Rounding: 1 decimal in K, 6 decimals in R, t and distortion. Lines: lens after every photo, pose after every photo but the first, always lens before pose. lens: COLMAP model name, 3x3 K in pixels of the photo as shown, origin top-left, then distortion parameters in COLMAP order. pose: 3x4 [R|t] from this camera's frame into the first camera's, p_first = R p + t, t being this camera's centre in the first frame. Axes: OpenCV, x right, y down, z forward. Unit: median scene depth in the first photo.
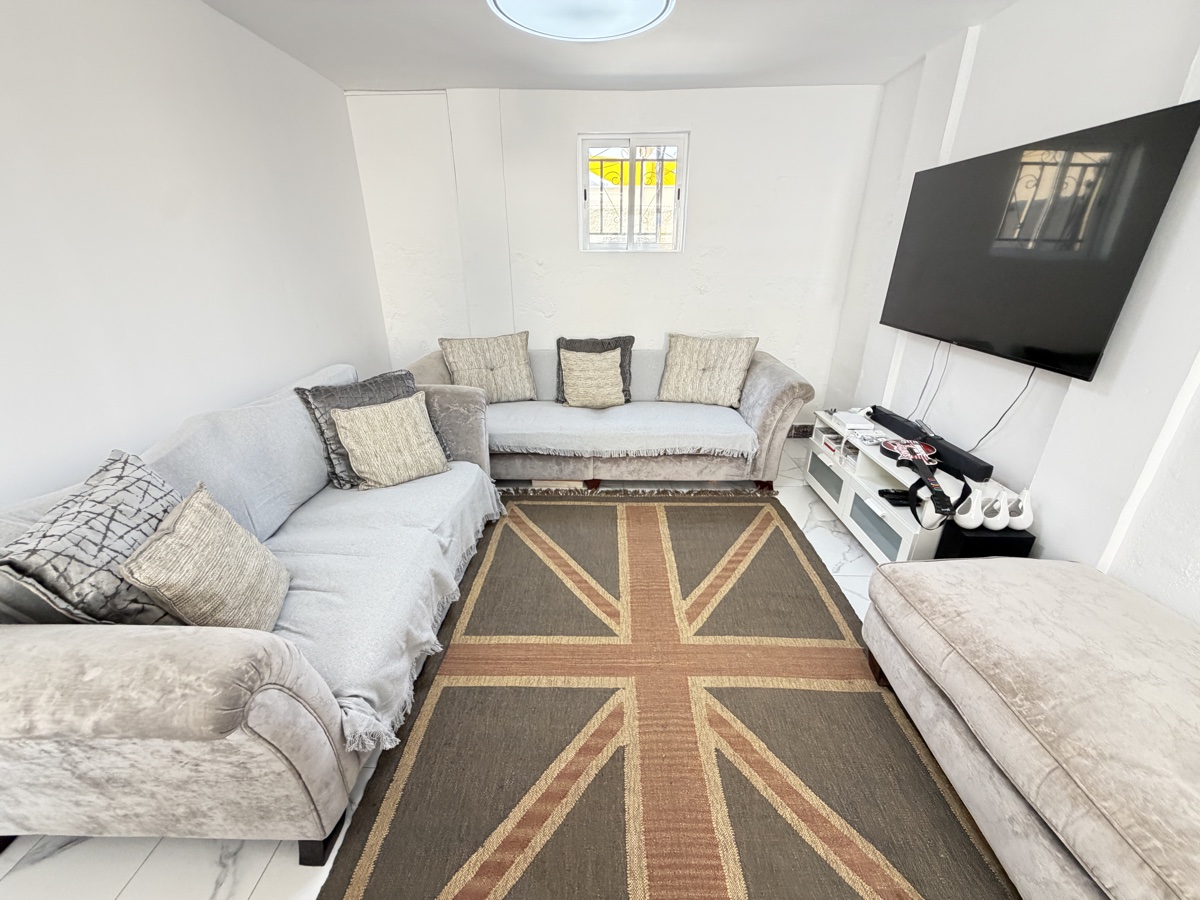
lens RADIAL K [[478.7, 0, 596.6], [0, 478.7, 449.3], [0, 0, 1]] dist [-0.001135, 0.000110]
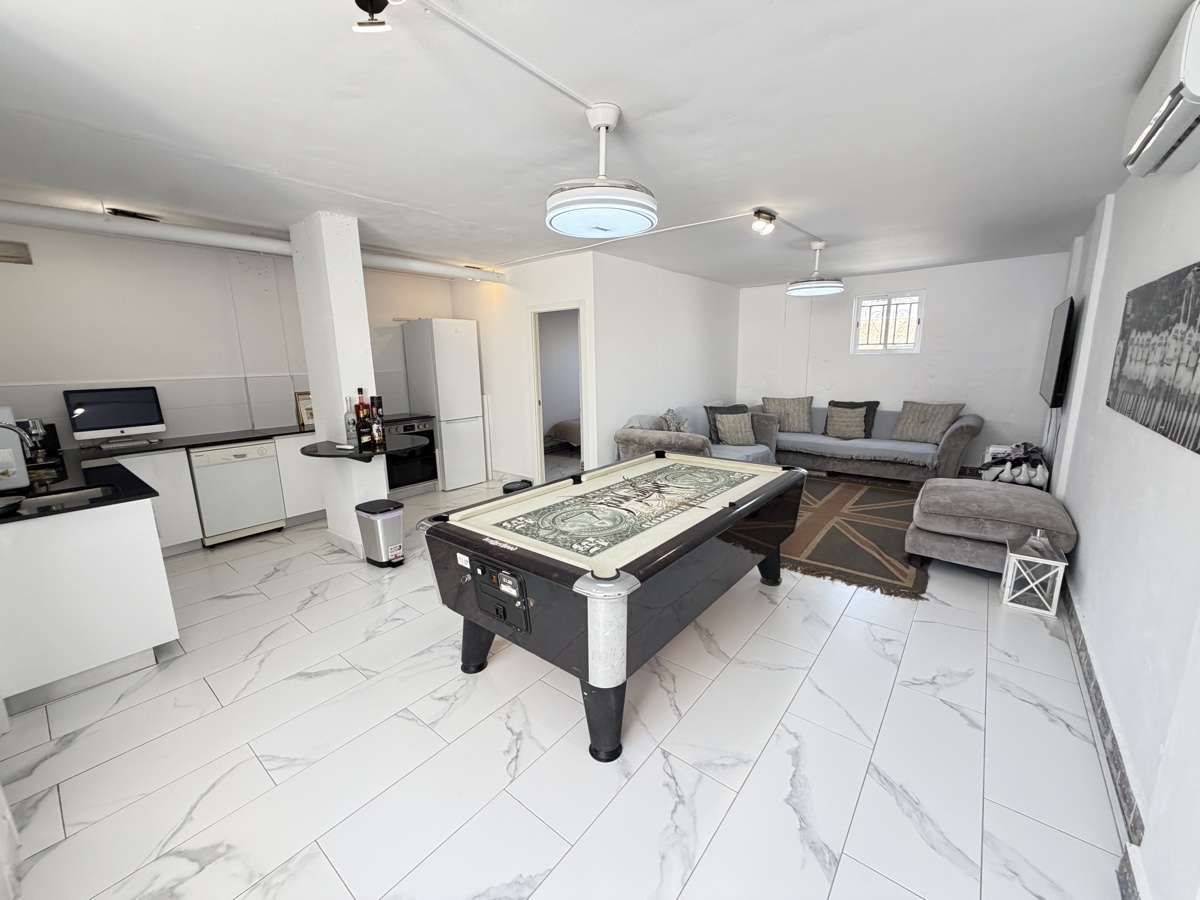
lens RADIAL K [[478.7, 0, 601.0], [0, 478.7, 449.7], [0, 0, 1]] dist [-0.001135, 0.000110]
pose [[0.794749, 0.100912, -0.598490, 0.398814], [-0.213393, 0.969582, -0.119888, 0.412543], [0.568187, 0.222995, 0.792109, -1.032781]]
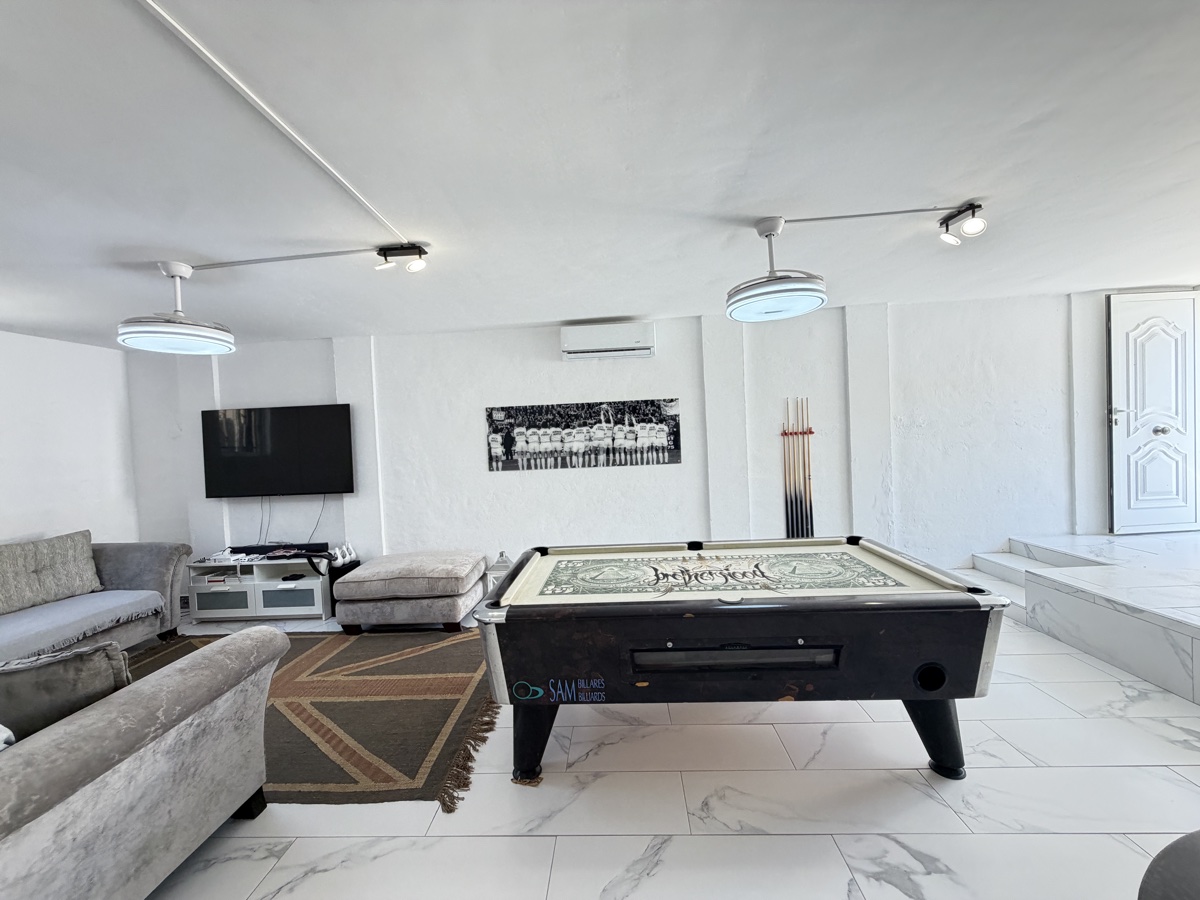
lens RADIAL K [[478.7, 0, 600.6], [0, 478.7, 449.6], [0, 0, 1]] dist [-0.001135, 0.000110]
pose [[0.023120, -0.025375, 0.999411, -0.855090], [0.421092, 0.906921, 0.013285, 0.098654], [-0.906723, 0.420537, 0.031653, -0.224645]]
